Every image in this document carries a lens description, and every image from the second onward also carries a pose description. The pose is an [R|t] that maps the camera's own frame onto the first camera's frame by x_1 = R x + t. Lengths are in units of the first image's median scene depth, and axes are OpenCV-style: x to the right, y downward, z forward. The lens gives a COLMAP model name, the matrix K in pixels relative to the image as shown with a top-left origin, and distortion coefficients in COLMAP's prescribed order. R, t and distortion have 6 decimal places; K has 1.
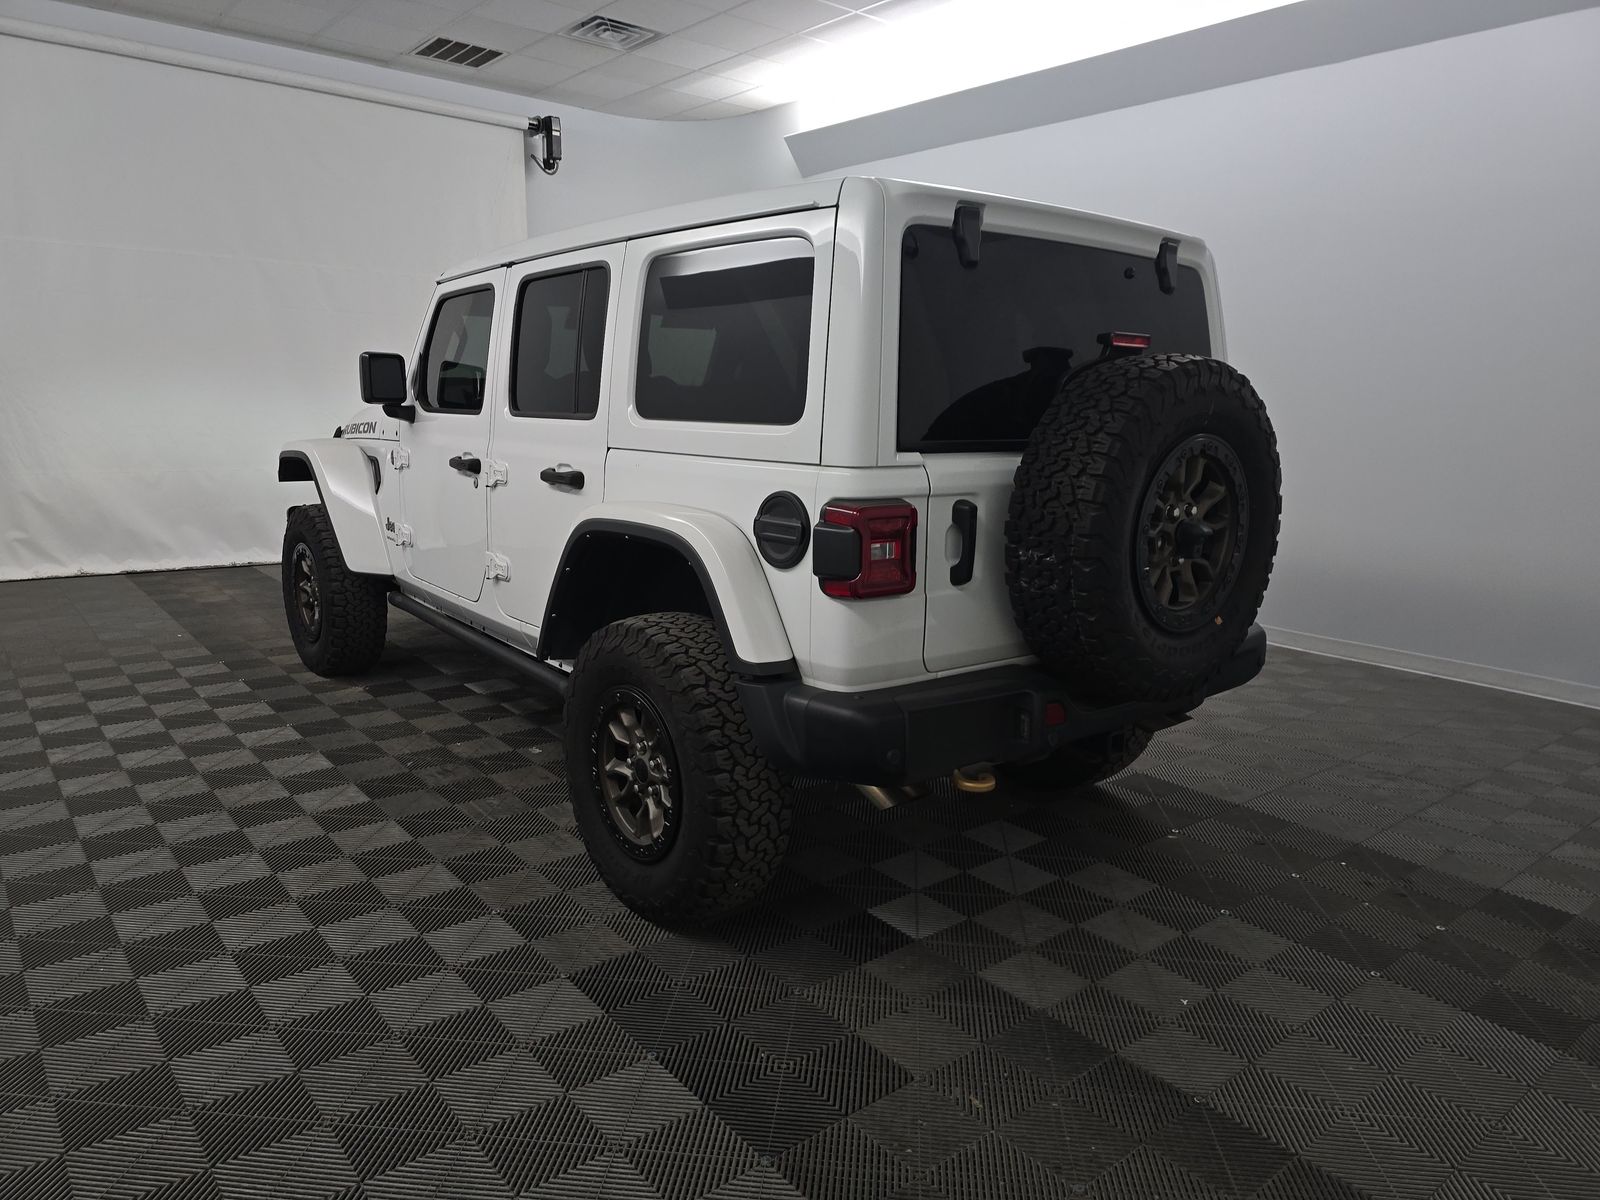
lens RADIAL K [[1065.2, 0, 767.4], [0, 1065.2, 616.5], [0, 0, 1]] dist [0.036772, -0.003482]
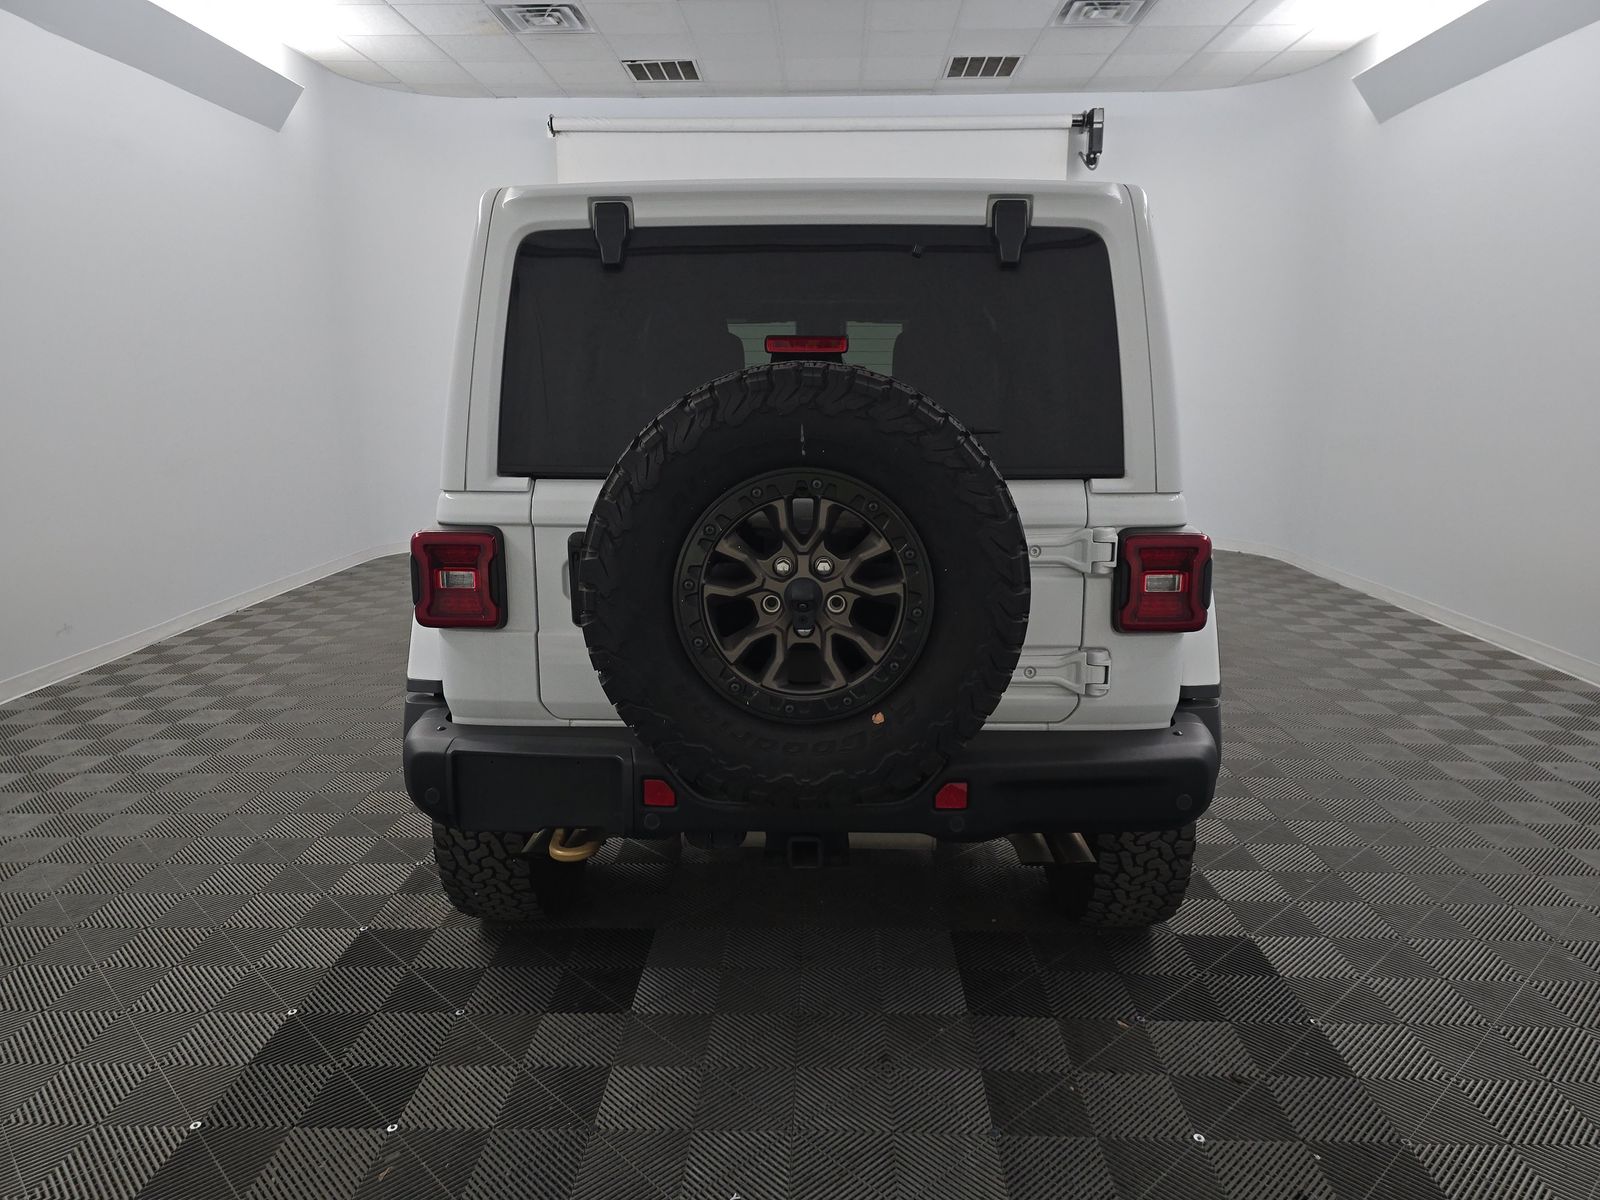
lens RADIAL K [[1065.2, 0, 799.5], [0, 1065.2, 602.5], [0, 0, 1]] dist [0.036772, -0.003482]
pose [[0.771900, 0.106000, -0.626845, 0.276066], [-0.114214, 0.993081, 0.027288, -0.029819], [0.625401, 0.050531, 0.778666, 0.131090]]
